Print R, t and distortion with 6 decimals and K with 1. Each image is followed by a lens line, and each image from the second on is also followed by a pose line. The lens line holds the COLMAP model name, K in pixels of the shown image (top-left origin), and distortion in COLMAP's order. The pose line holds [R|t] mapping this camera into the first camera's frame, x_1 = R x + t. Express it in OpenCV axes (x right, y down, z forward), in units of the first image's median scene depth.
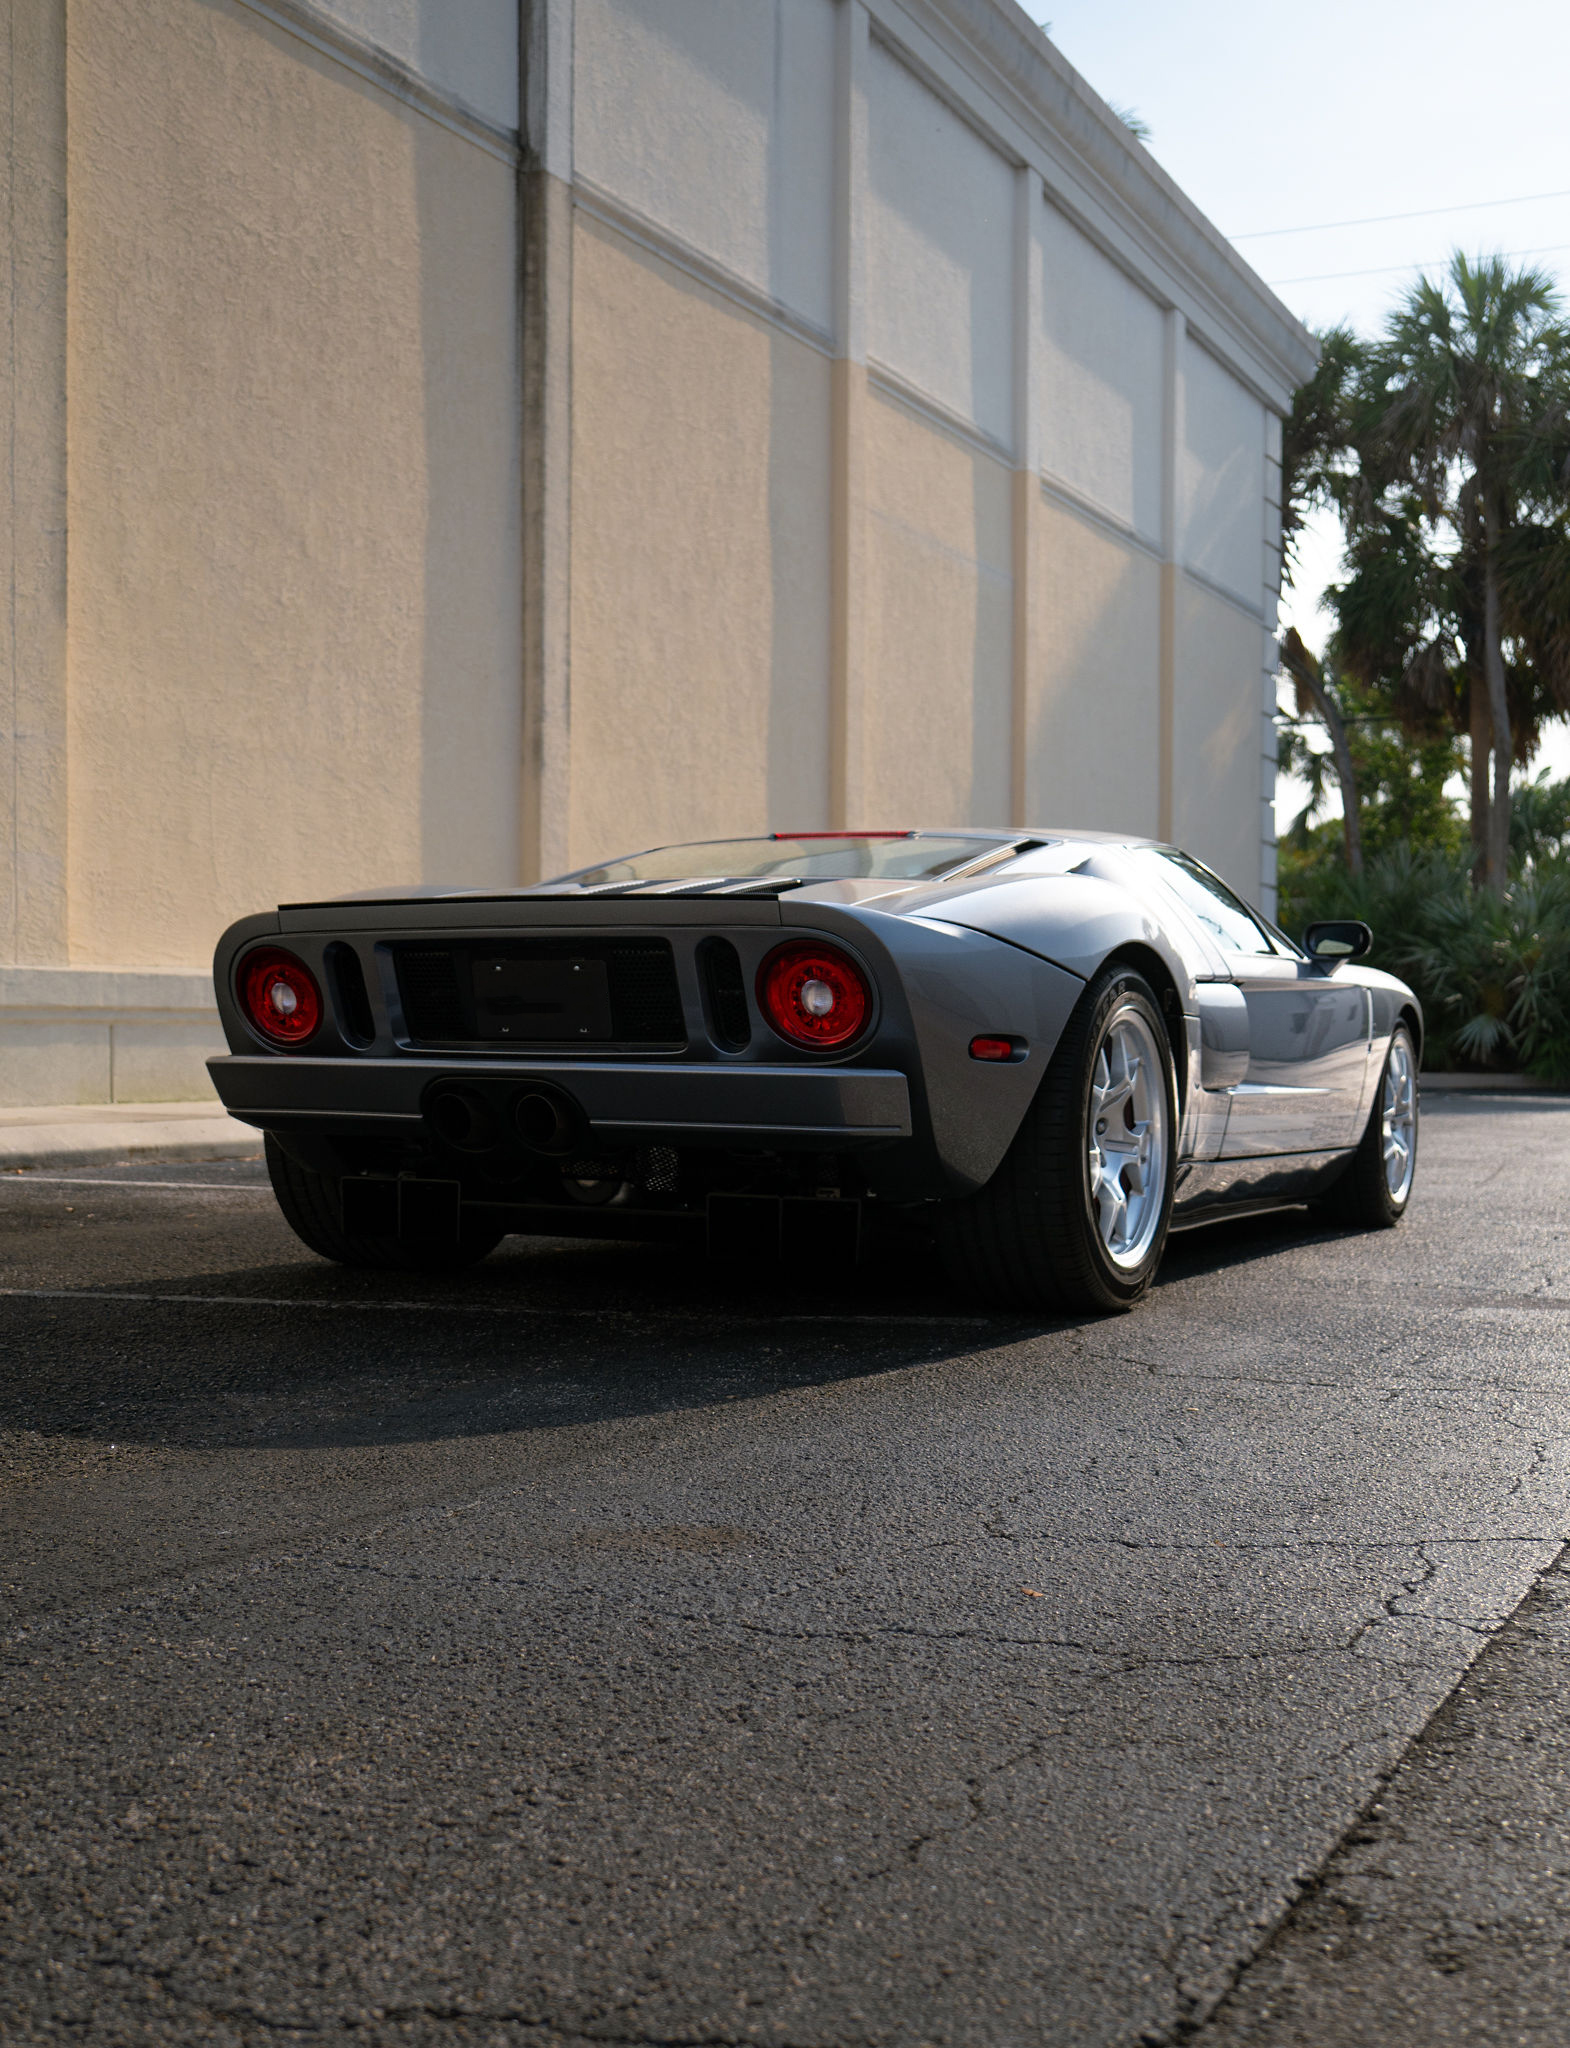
lens RADIAL K [[2556.7, 0, 791.6], [0, 2556.7, 1193.2], [0, 0, 1]] dist [-0.086795, 0.000000]
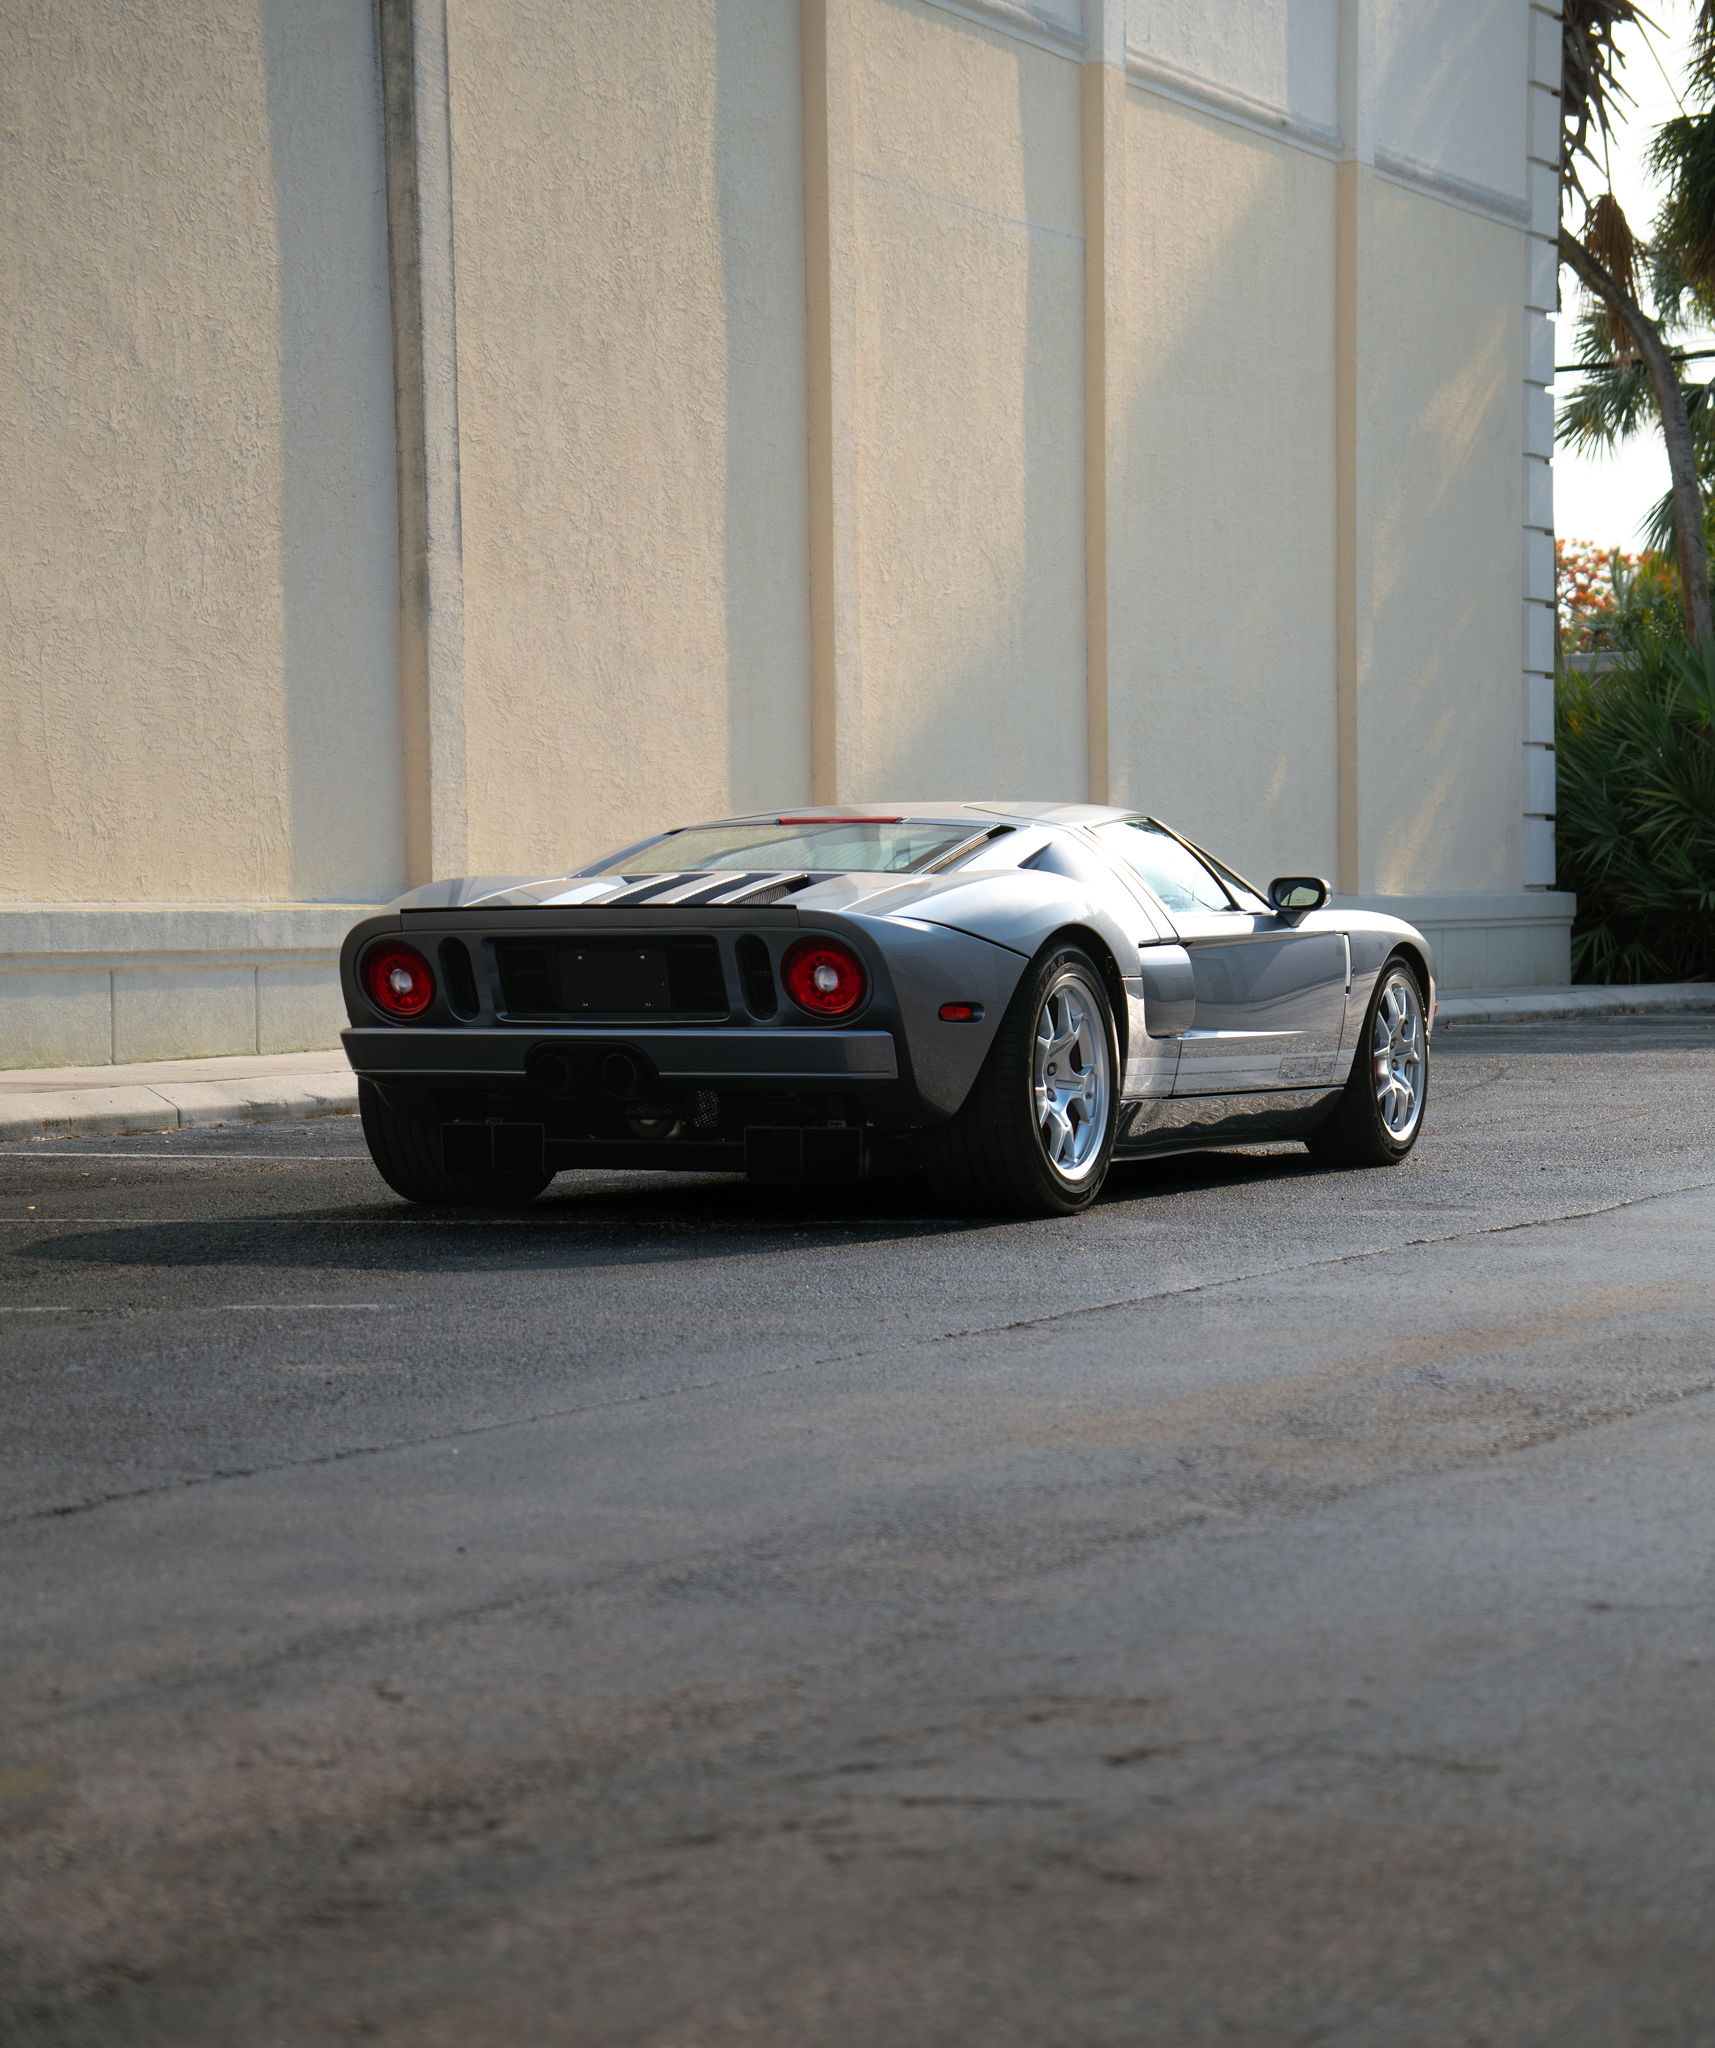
lens RADIAL K [[5454.8, 0, 842.1], [0, 5454.8, 1148.3], [0, 0, 1]] dist [0.565331, 0.000000]
pose [[0.999529, -0.022062, 0.021337, -0.018452], [0.022438, 0.999594, -0.017556, 0.026429], [-0.020942, 0.018026, 0.999618, -0.772689]]
